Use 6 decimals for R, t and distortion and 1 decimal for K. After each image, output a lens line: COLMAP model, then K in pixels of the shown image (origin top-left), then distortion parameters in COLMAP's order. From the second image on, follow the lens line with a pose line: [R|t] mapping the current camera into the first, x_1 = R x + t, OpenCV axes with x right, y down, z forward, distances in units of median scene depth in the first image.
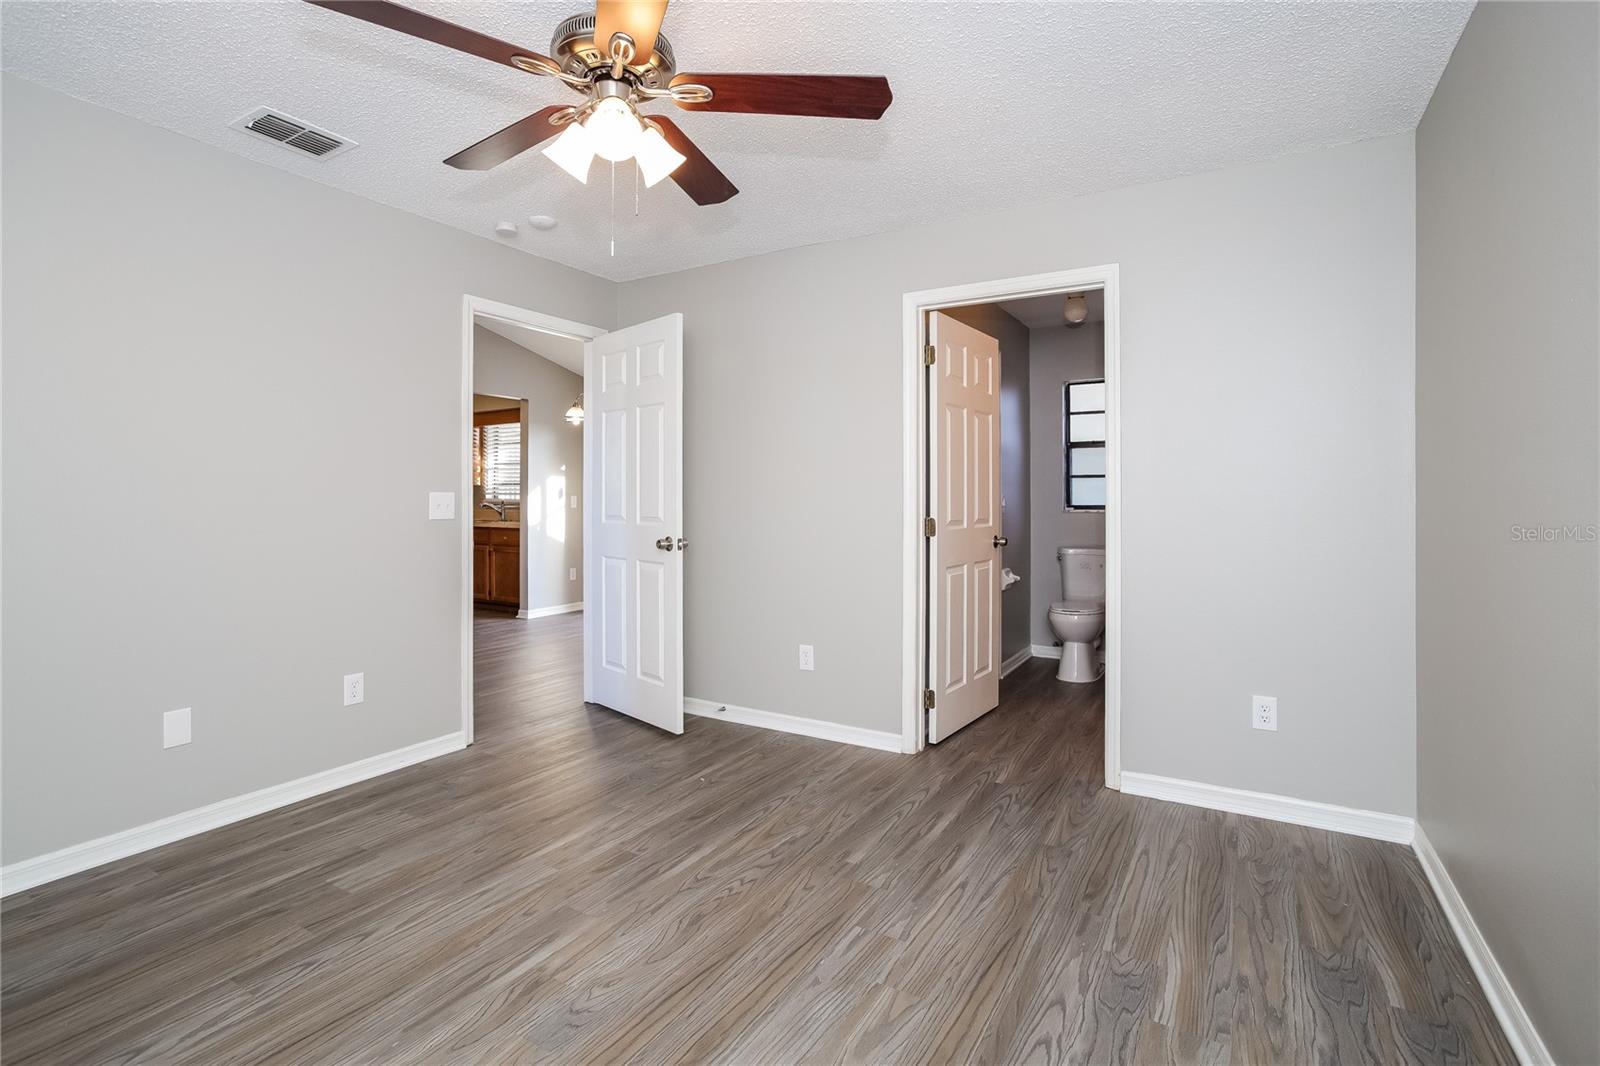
lens RADIAL K [[778.0, 0, 787.7], [0, 778.0, 526.0], [0, 0, 1]] dist [-0.000031, 0.004389]
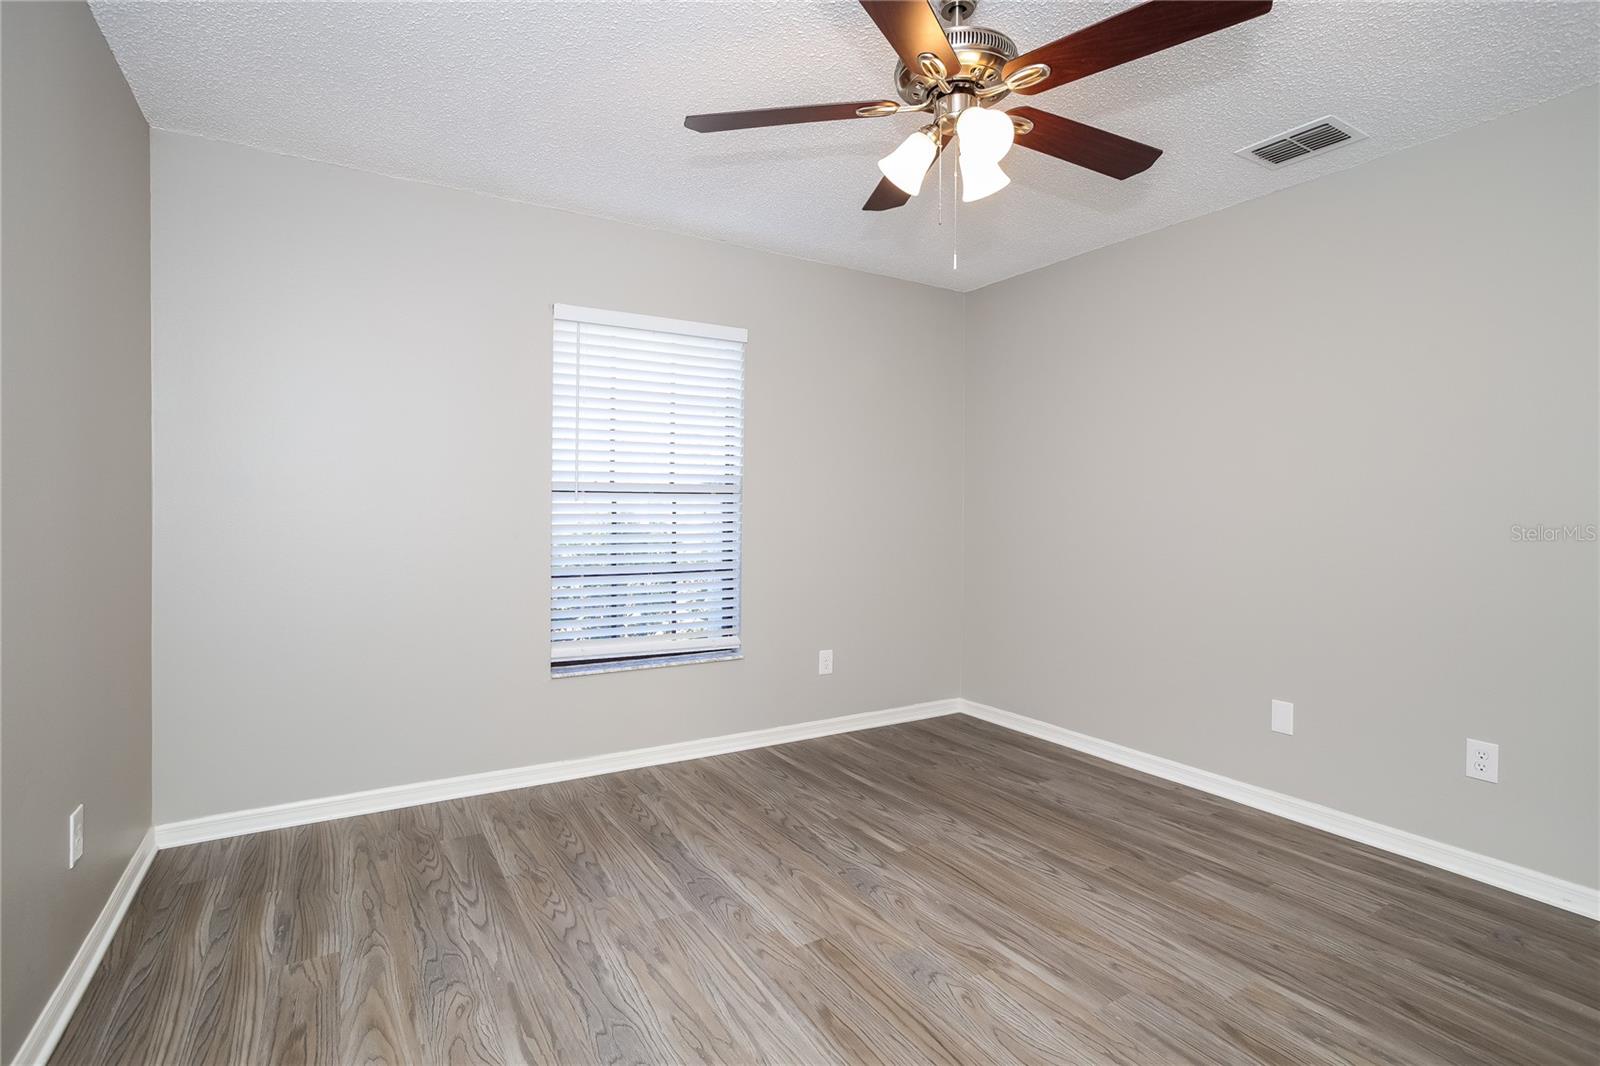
lens RADIAL K [[778.0, 0, 787.4], [0, 778.0, 523.3], [0, 0, 1]] dist [-0.000031, 0.004389]
pose [[-0.478377, 0.013873, -0.878045, 0.656892], [-0.036773, 0.998682, 0.035814, -0.038500], [0.877385, 0.049421, -0.477236, 1.098550]]
